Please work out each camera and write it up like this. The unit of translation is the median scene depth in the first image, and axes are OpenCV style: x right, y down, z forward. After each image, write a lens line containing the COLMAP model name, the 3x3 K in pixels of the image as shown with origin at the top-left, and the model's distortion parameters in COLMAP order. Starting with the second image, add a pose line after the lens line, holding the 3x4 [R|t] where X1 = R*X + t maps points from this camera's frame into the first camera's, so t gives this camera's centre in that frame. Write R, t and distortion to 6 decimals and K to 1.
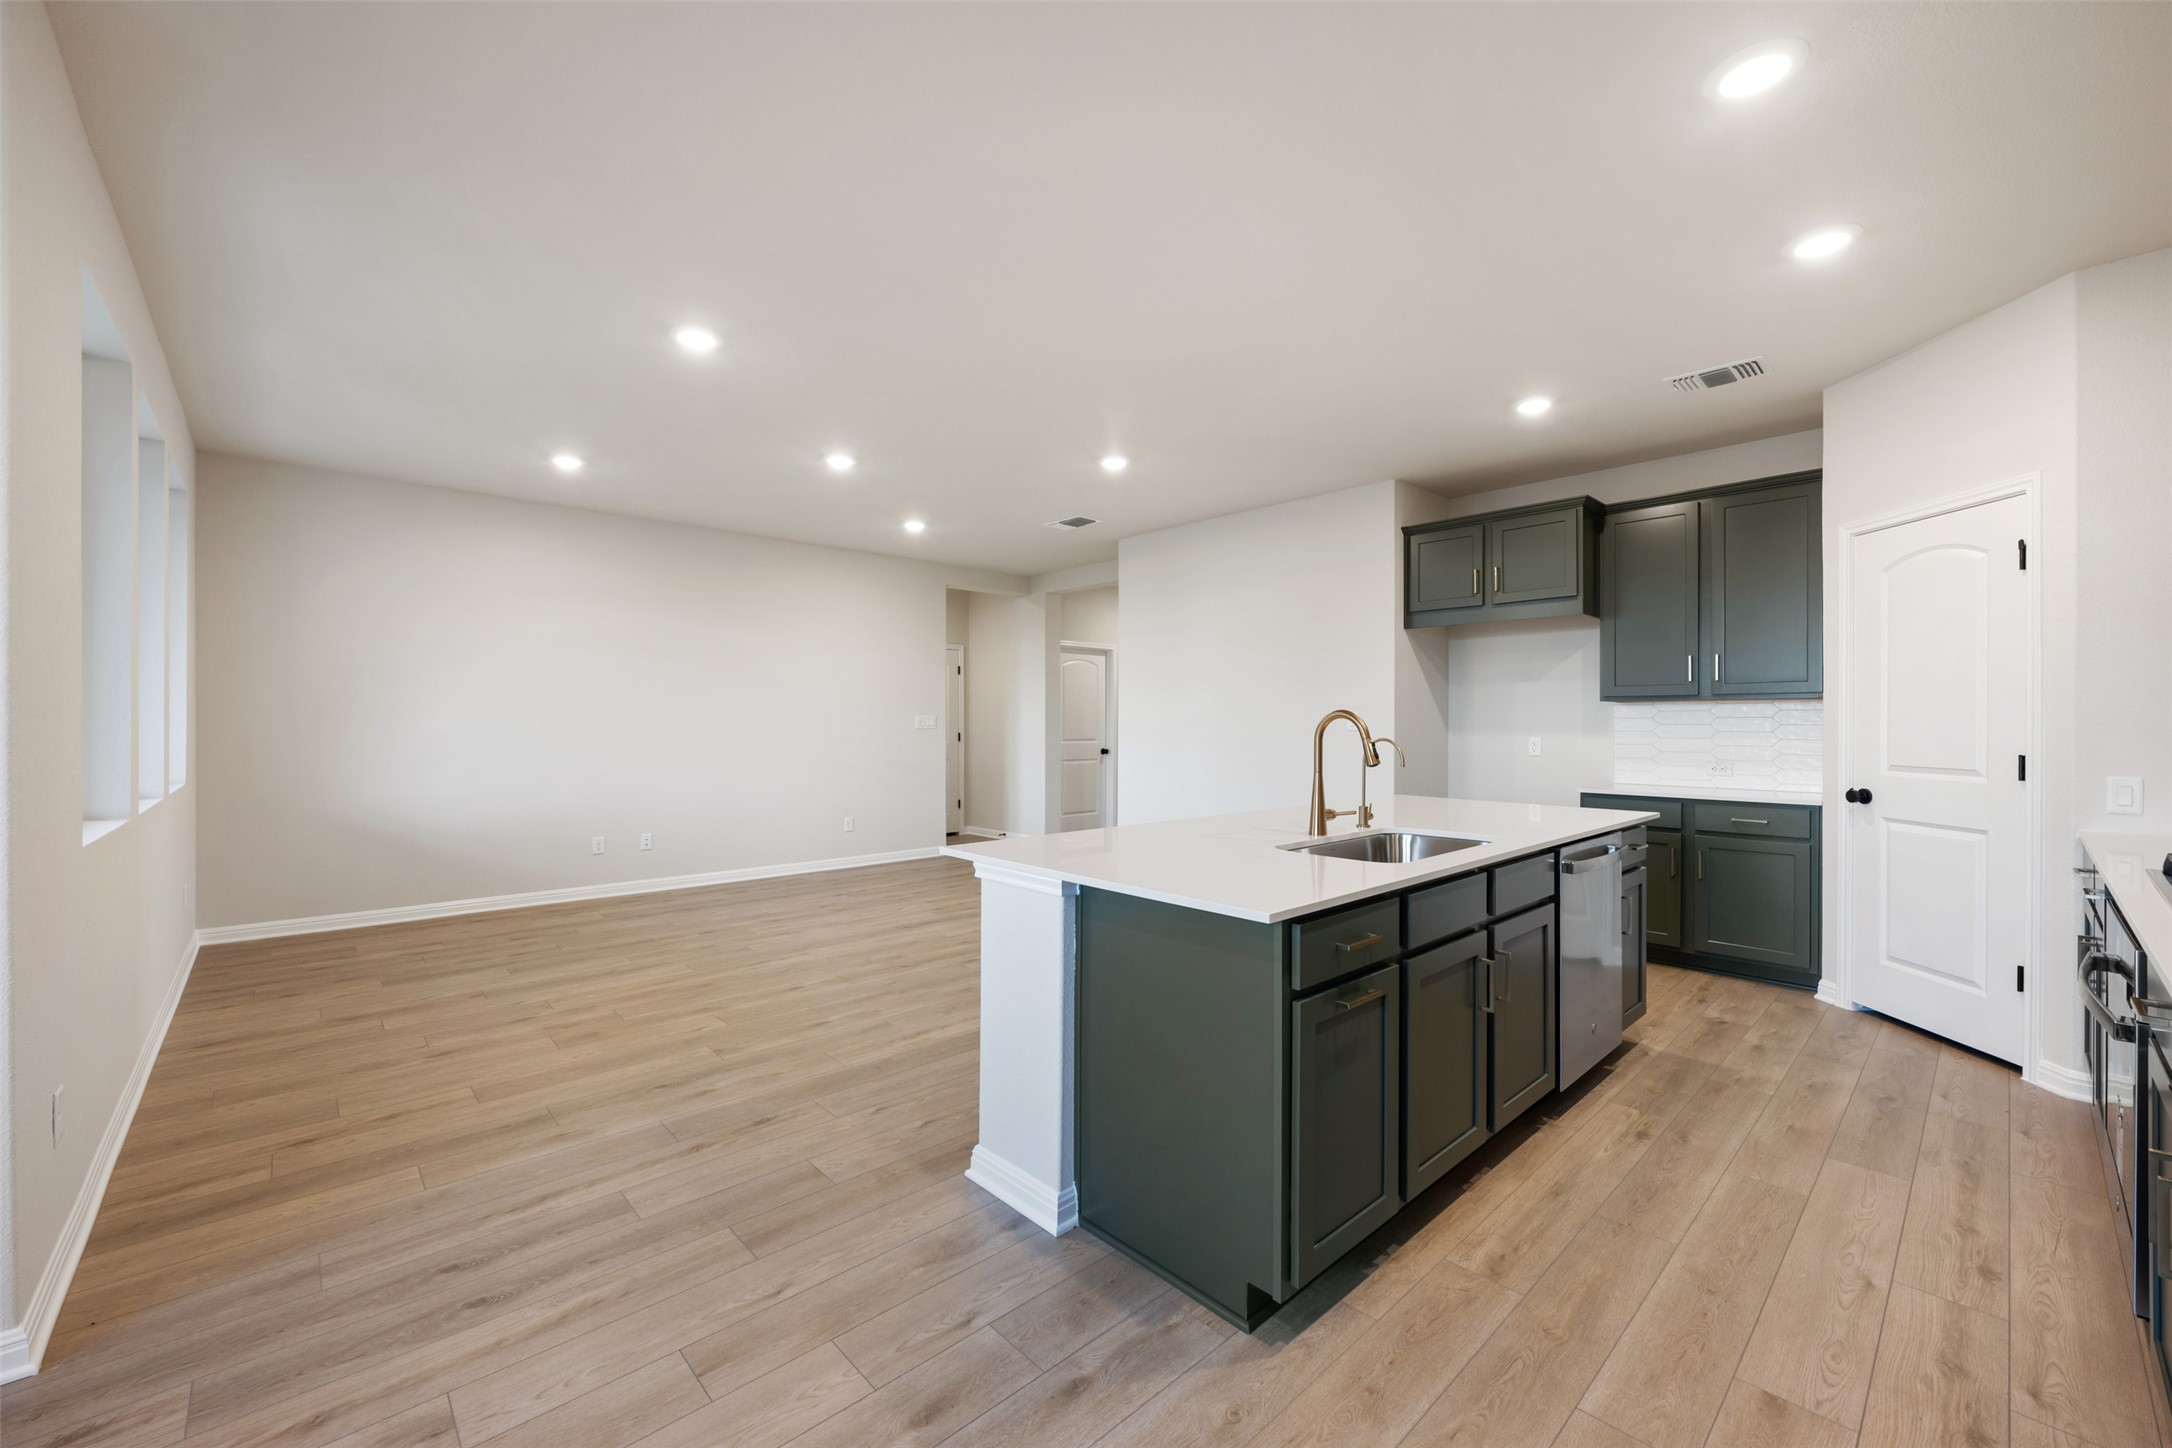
lens RADIAL K [[858.7, 0, 1085.3], [0, 858.7, 719.4], [0, 0, 1]] dist [-0.006230, 0.000259]
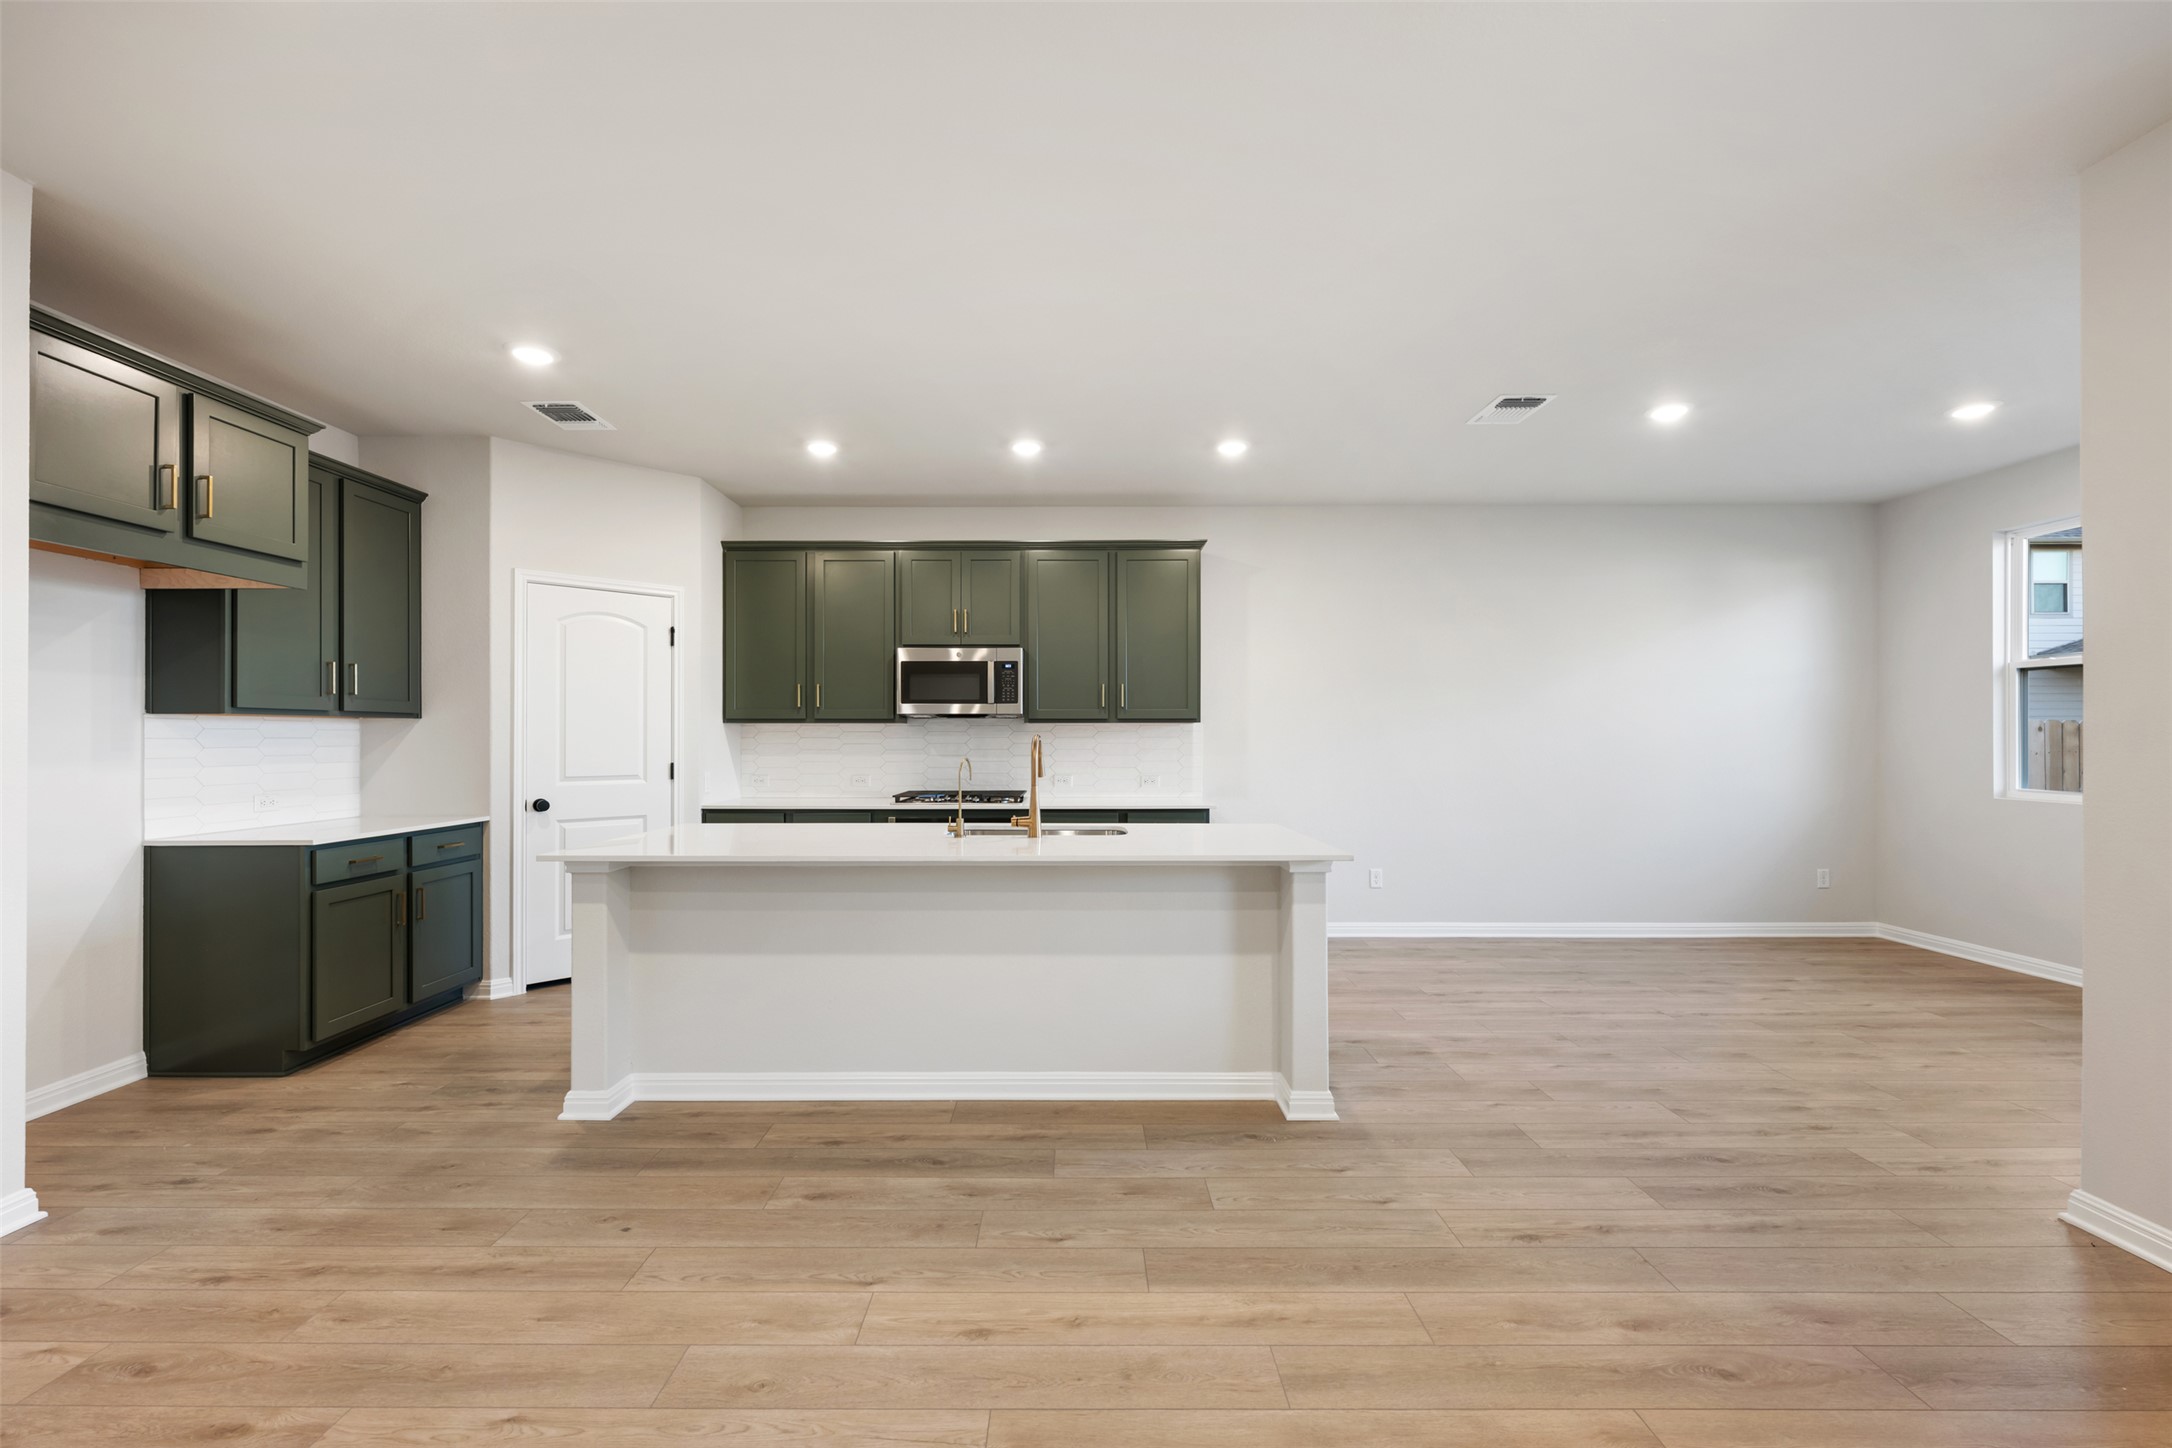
lens RADIAL K [[889.7, 0, 1068.0], [0, 889.7, 739.8], [0, 0, 1]] dist [-0.002549, 0.000570]
pose [[-0.725561, -0.002643, 0.688153, -0.479189], [-0.002290, 0.999996, 0.001426, -0.004143], [-0.688154, -0.000541, -0.725565, 1.437172]]
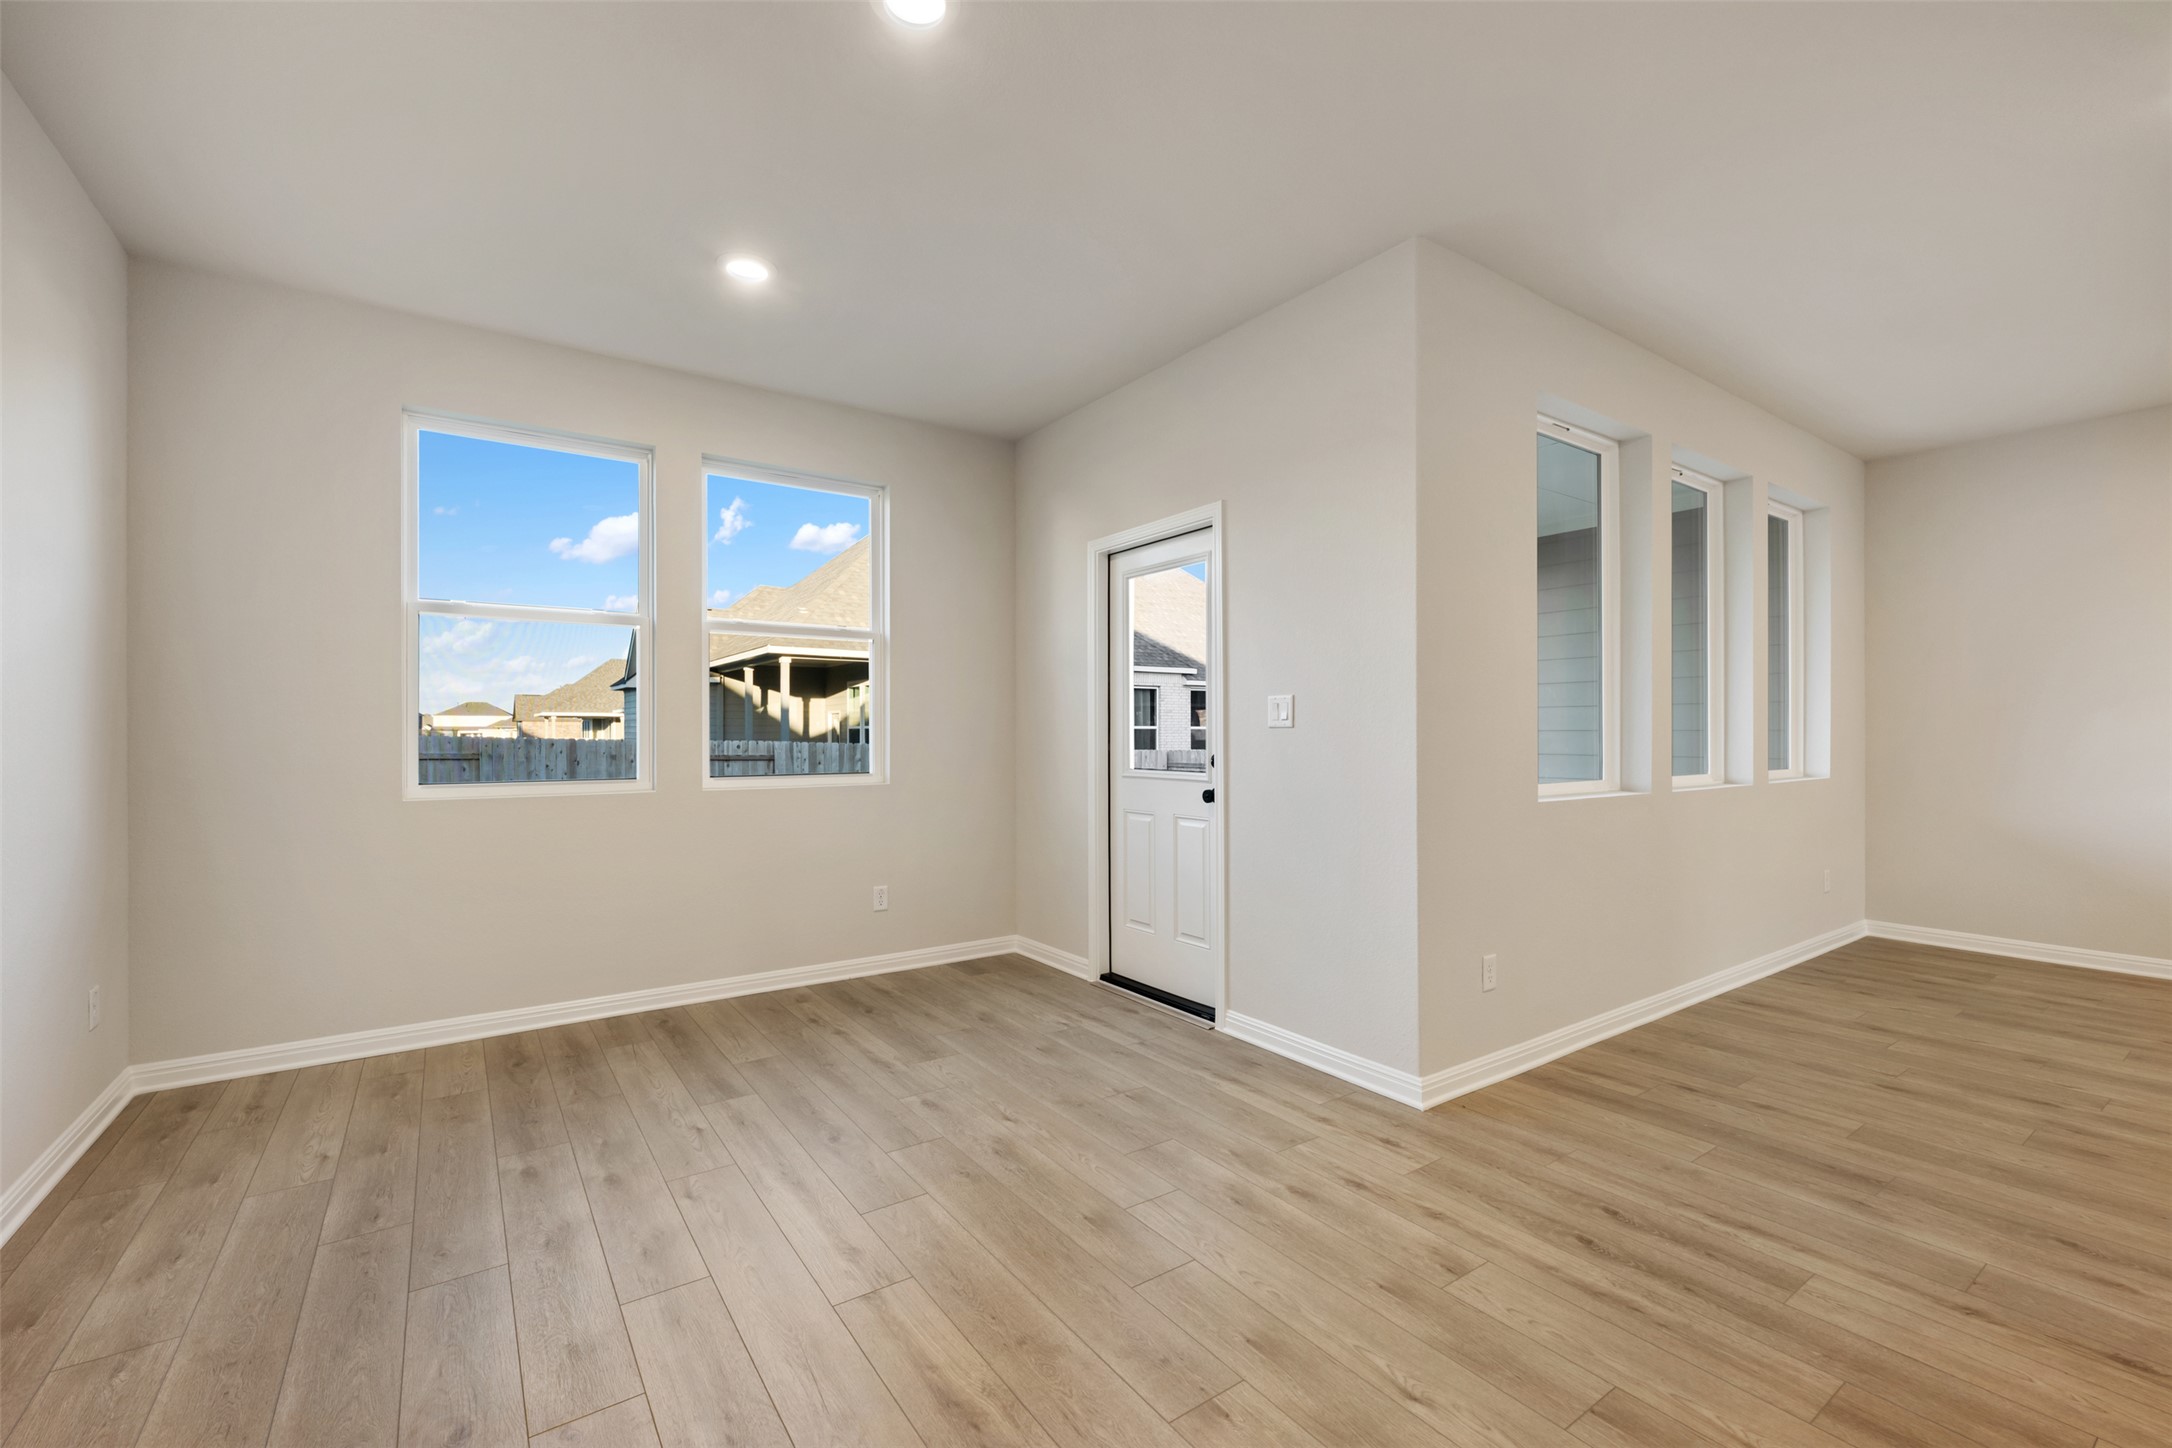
lens RADIAL K [[889.7, 0, 1076.1], [0, 889.7, 752.3], [0, 0, 1]] dist [-0.002549, 0.000570]
pose [[-0.154429, 0.022167, -0.987755, 0.258118], [0.006145, 0.999750, 0.021476, 0.014258], [0.987985, -0.002753, -0.154527, 0.272209]]
